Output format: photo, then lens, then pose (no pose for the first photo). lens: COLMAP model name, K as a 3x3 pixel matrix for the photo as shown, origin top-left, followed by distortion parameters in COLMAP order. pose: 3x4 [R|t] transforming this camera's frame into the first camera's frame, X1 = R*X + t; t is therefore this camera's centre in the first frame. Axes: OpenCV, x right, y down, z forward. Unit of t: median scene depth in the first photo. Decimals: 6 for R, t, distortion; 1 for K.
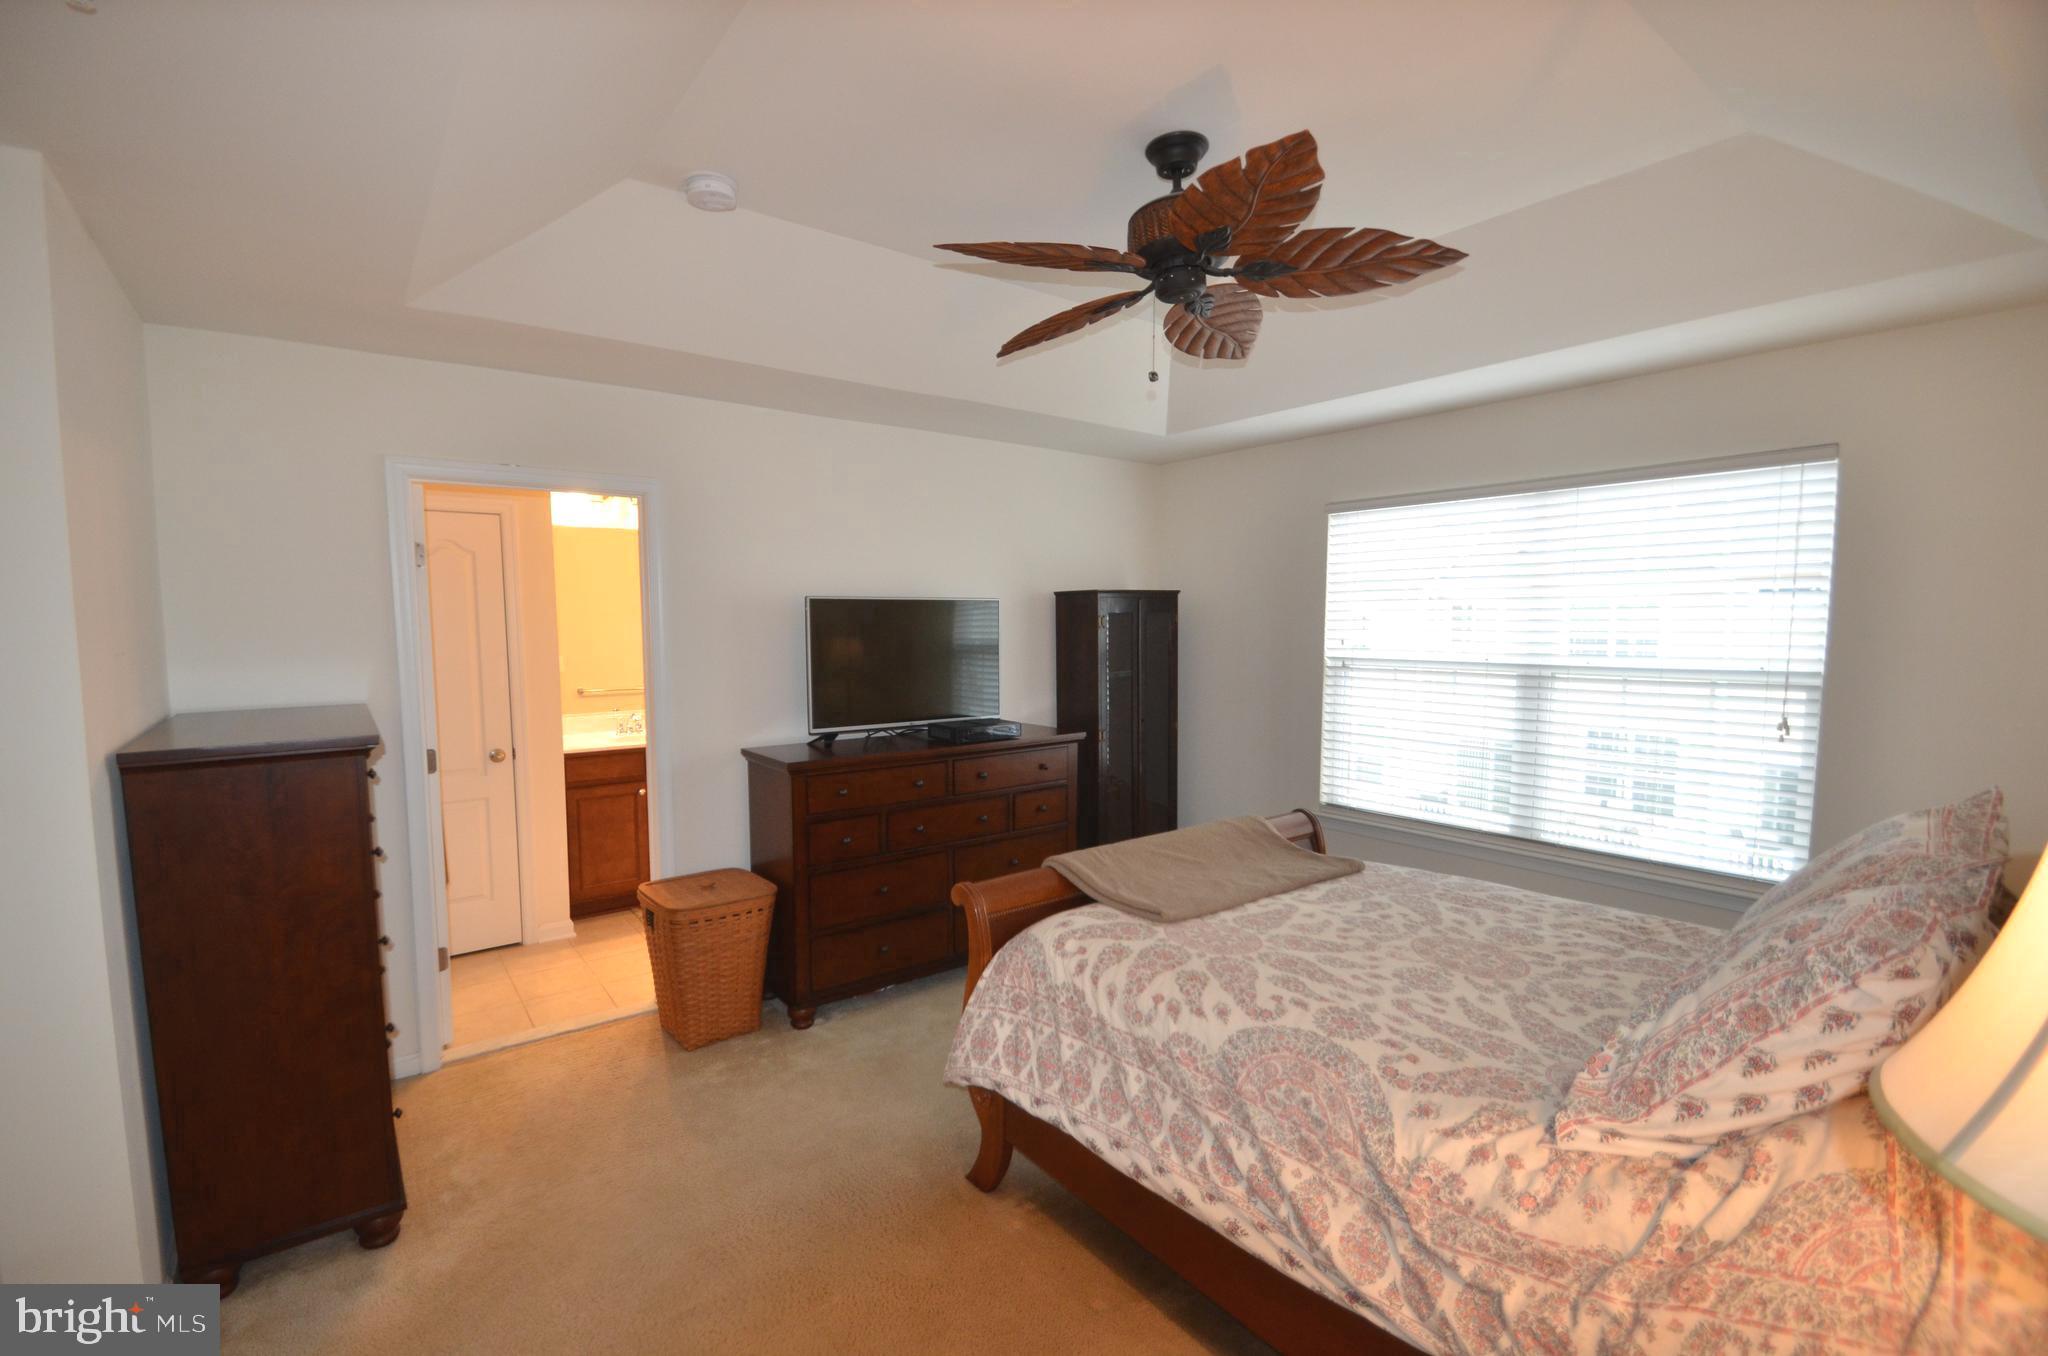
lens RADIAL K [[897.6, 0, 991.9], [0, 897.6, 697.3], [0, 0, 1]] dist [0.019077, -0.021929]
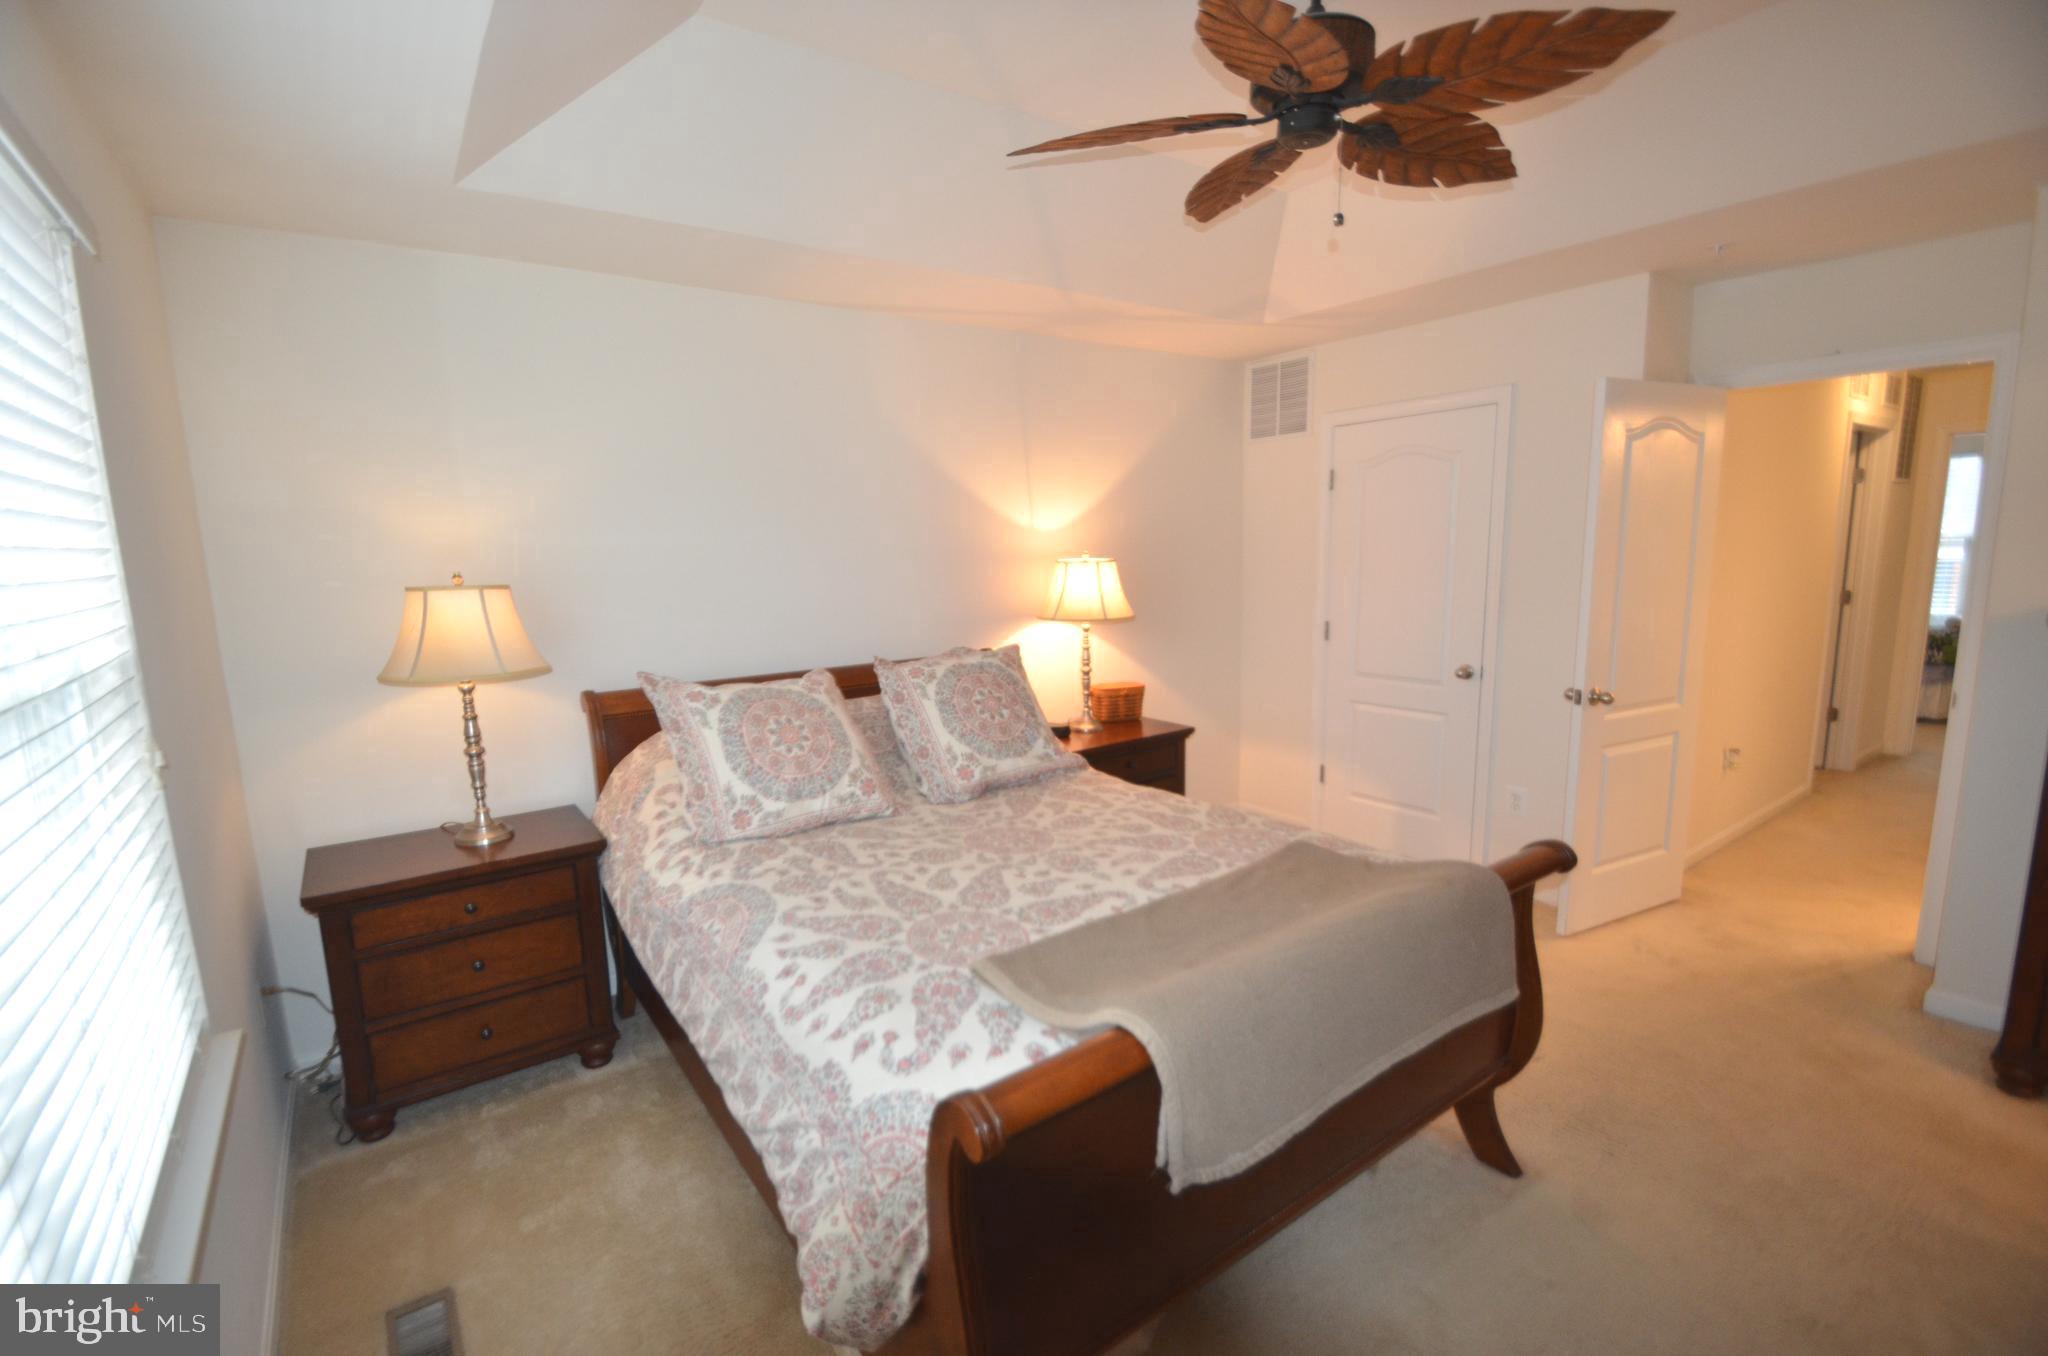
lens RADIAL K [[897.9, 0, 991.4], [0, 897.9, 697.2], [0, 0, 1]] dist [0.010815, -0.013183]
pose [[-0.999141, 0.026161, 0.032134, 0.506197], [0.033370, 0.967751, 0.249689, -0.155415], [-0.024565, 0.250547, -0.967793, 2.003278]]
